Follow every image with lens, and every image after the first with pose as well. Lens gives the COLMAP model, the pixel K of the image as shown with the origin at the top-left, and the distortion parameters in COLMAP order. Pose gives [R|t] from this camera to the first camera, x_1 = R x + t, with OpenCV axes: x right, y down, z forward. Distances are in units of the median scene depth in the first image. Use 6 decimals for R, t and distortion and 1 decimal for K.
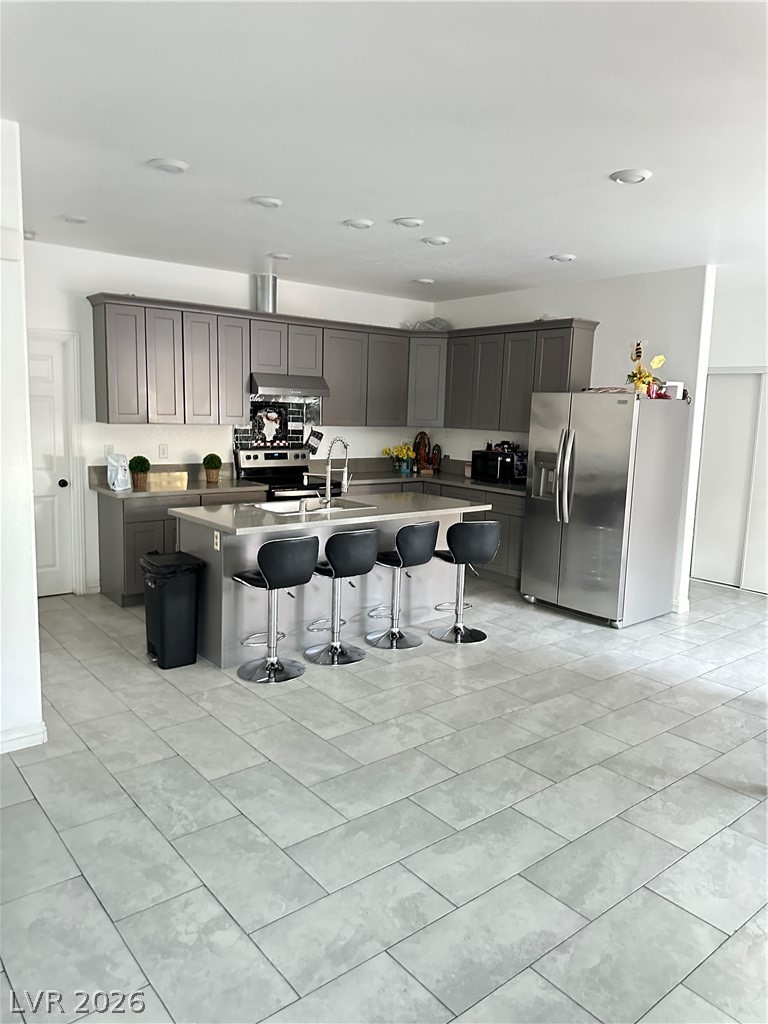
lens RADIAL K [[724.9, 0, 384.5], [0, 724.9, 514.7], [0, 0, 1]] dist [0.075731, -0.083425]
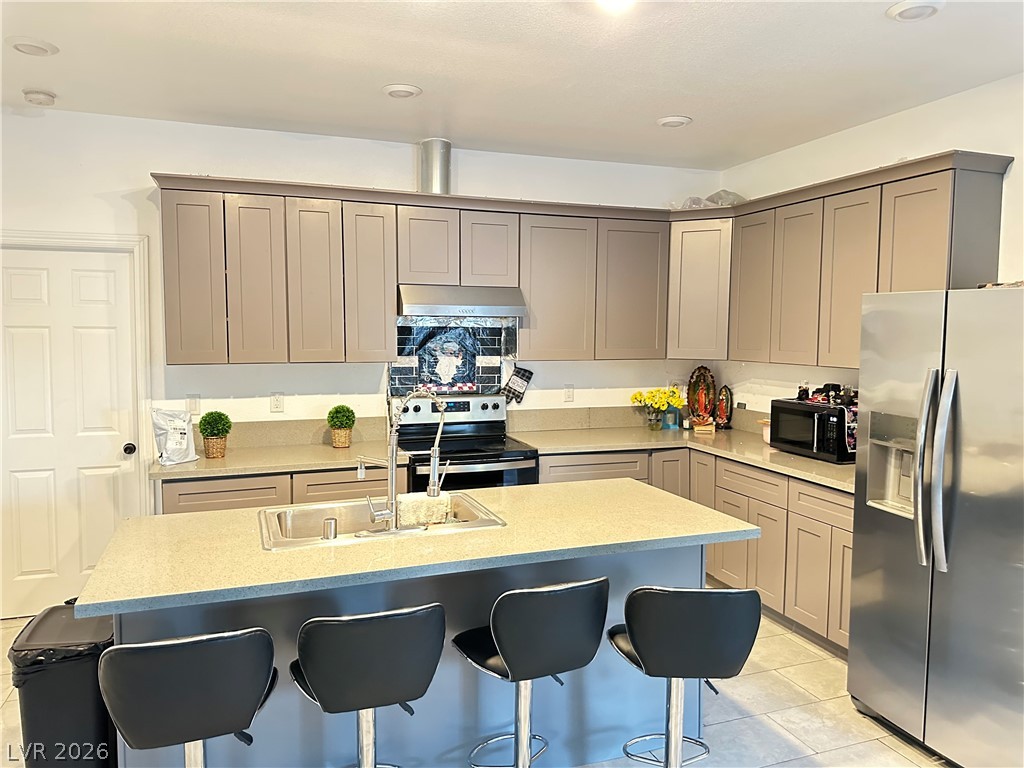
lens RADIAL K [[724.9, 0, 512.5], [0, 724.9, 381.9], [0, 0, 1]] dist [0.075731, -0.083425]
pose [[0.945181, 0.002750, -0.326536, 0.118952], [-0.027095, 0.997177, -0.070030, -0.056948], [0.325421, 0.075038, 0.942587, 0.379414]]
